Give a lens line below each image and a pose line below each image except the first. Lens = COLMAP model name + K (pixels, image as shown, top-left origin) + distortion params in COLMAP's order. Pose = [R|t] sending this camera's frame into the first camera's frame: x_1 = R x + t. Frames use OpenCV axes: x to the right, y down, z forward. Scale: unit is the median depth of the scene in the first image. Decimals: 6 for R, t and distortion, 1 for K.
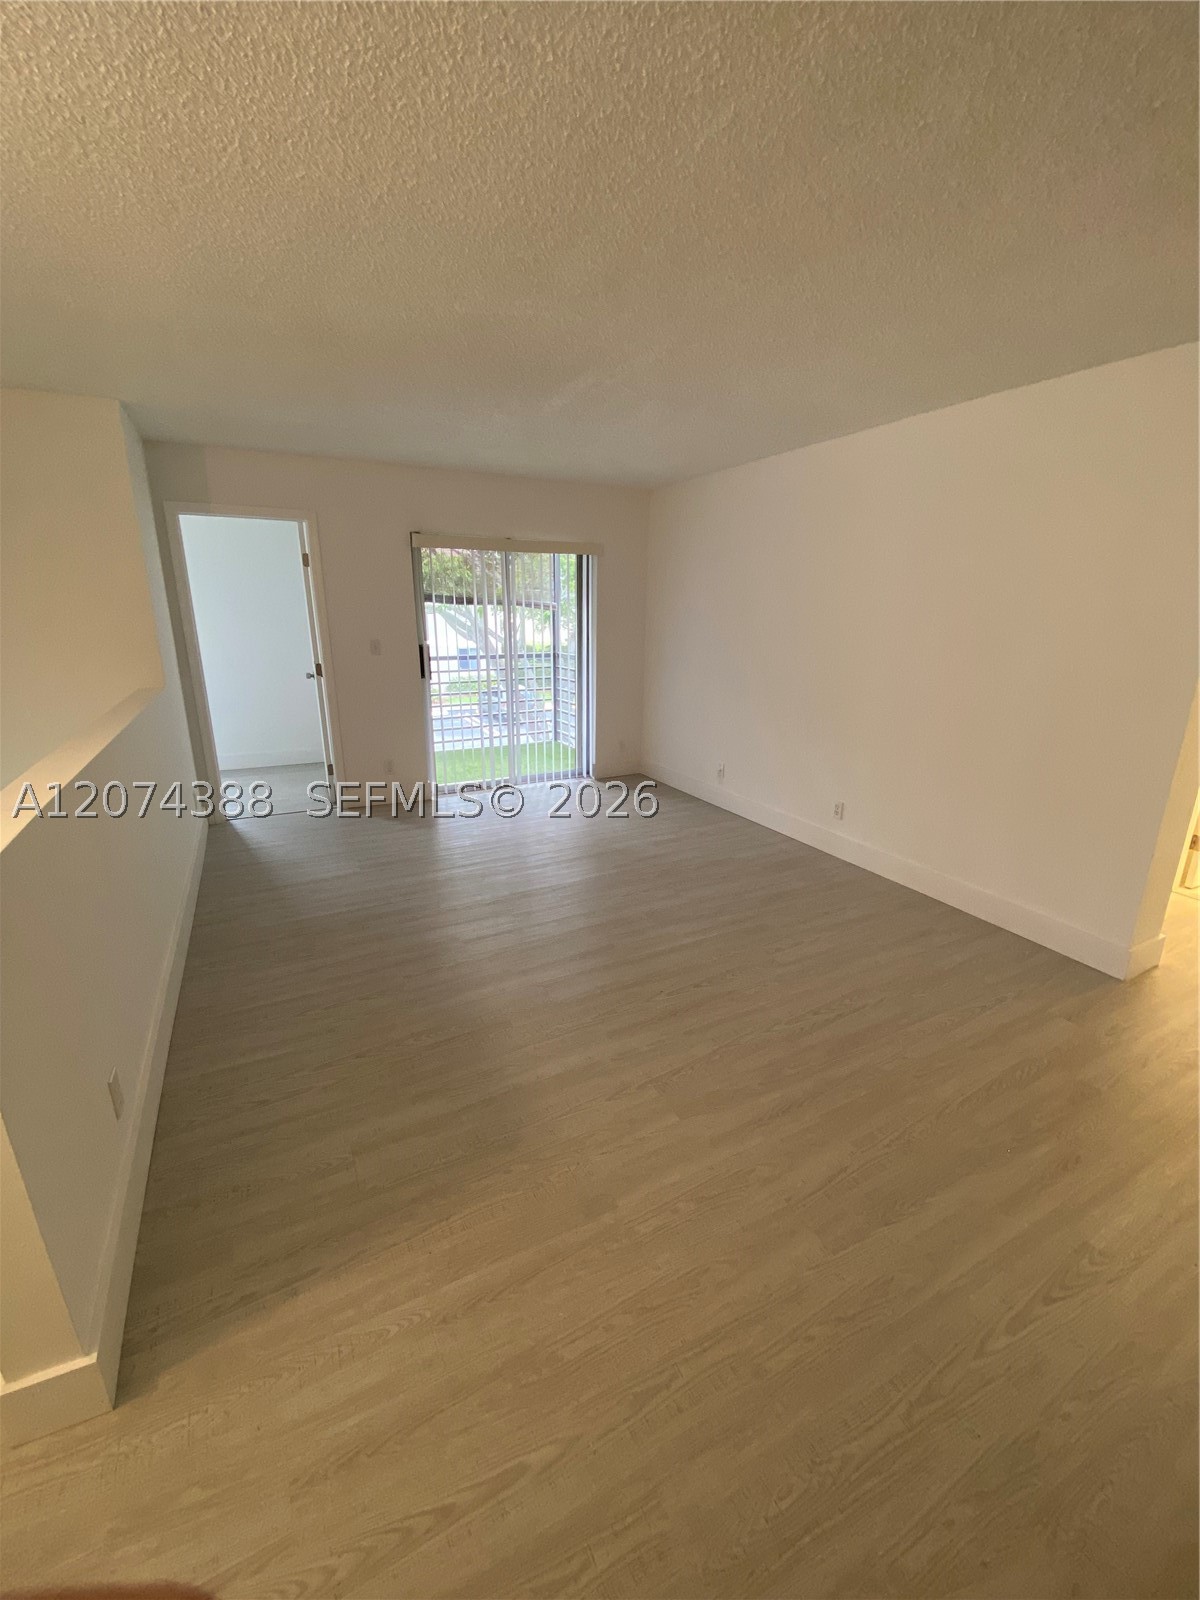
lens RADIAL K [[650.3, 0, 600.4], [0, 650.3, 807.8], [0, 0, 1]] dist [-0.033822, -0.000978]
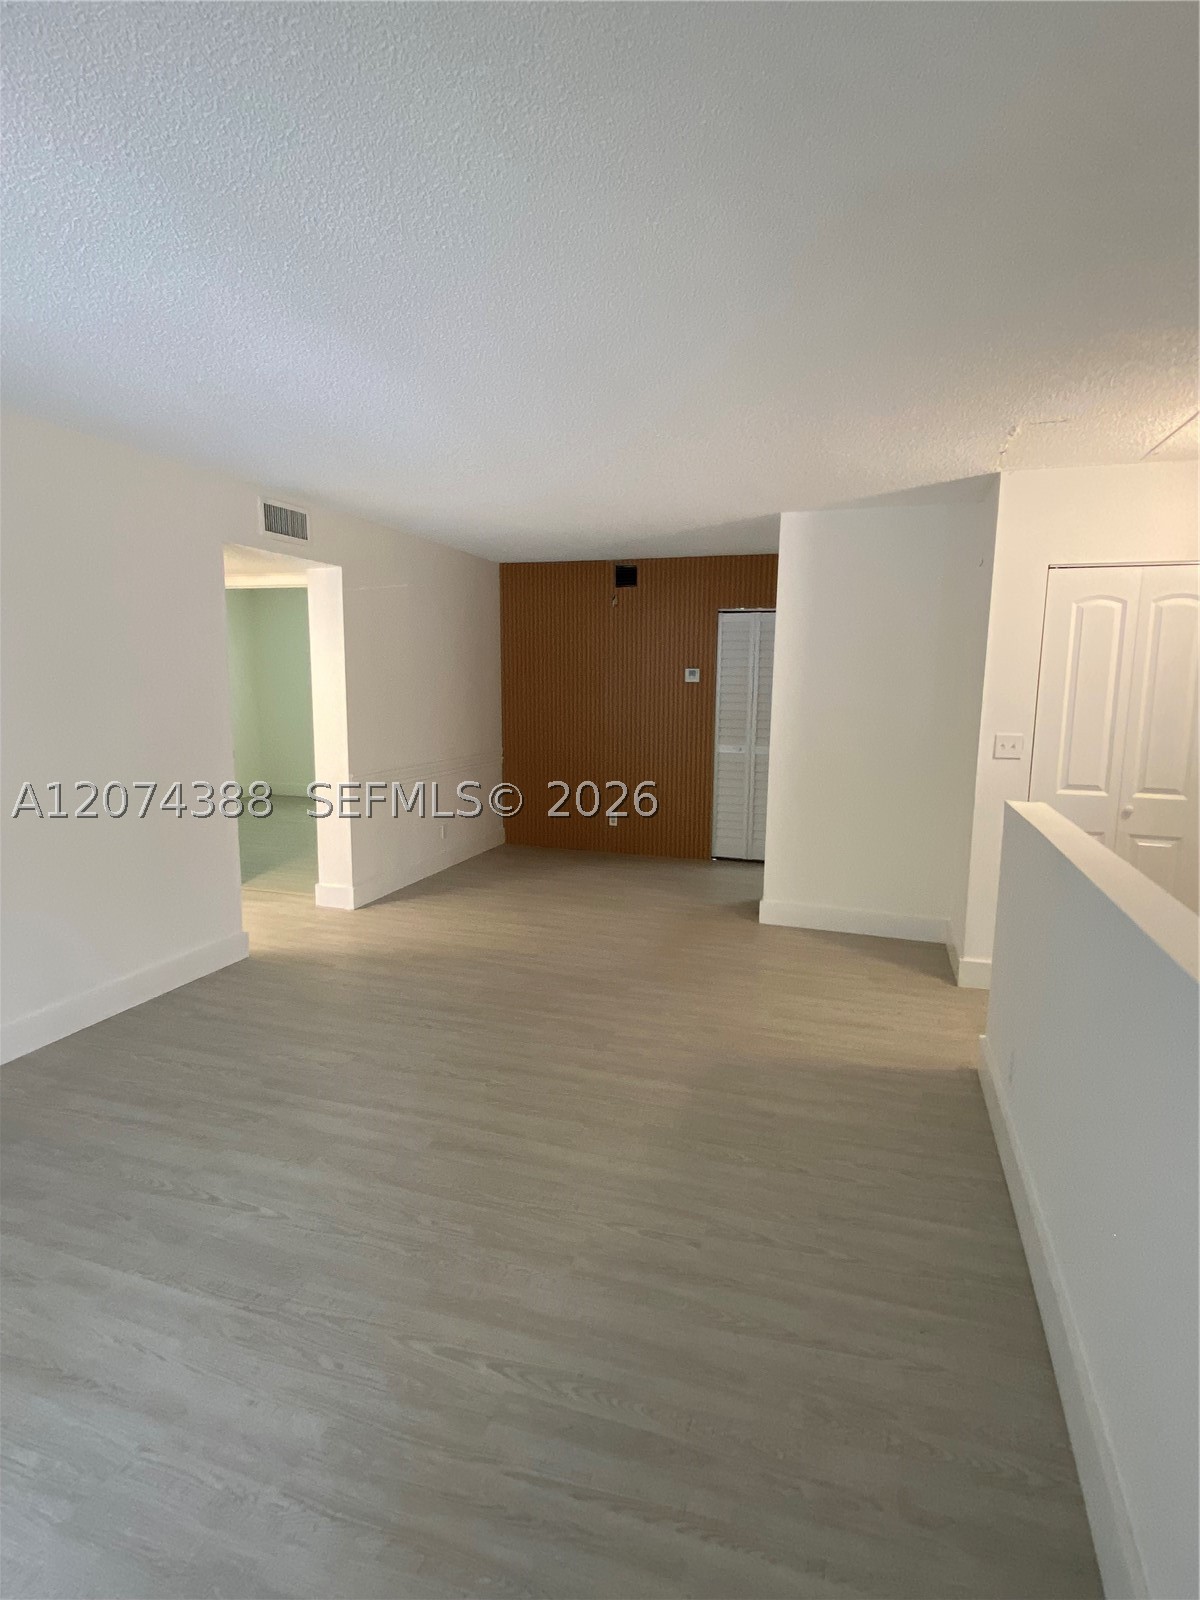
lens RADIAL K [[808.8, 0, 598.3], [0, 808.8, 791.1], [0, 0, 1]] dist [-0.035227, -0.005694]
pose [[-0.699908, -0.127237, 0.702808, -1.035120], [0.190842, 0.914912, 0.355690, -0.642410], [-0.688265, 0.383075, -0.616072, 1.949990]]
